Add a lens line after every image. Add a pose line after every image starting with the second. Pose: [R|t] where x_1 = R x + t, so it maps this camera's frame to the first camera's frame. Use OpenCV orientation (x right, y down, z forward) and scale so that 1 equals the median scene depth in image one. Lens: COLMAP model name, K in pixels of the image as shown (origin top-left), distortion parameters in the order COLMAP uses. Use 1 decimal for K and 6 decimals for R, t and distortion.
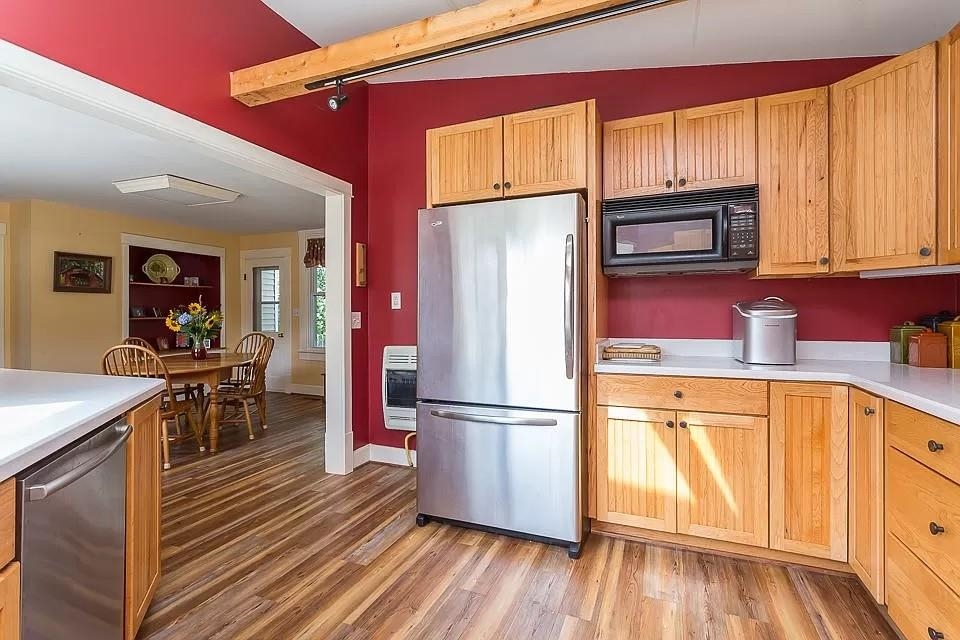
lens RADIAL K [[457.4, 0, 480.9], [0, 457.4, 315.9], [0, 0, 1]] dist [-0.000114, 0.001858]
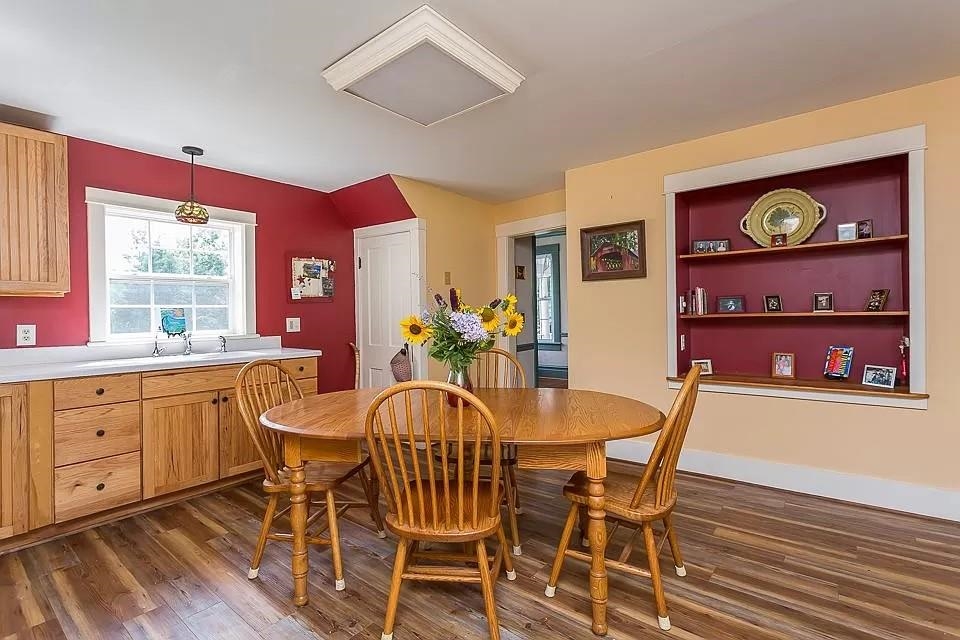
lens RADIAL K [[457.4, 0, 480.1], [0, 457.4, 319.4], [0, 0, 1]] dist [-0.000114, 0.001858]
pose [[-0.286415, 0.012579, -0.958023, -0.139272], [0.010322, 0.999896, 0.010043, 0.000499], [0.958050, -0.007013, -0.286515, 0.977739]]
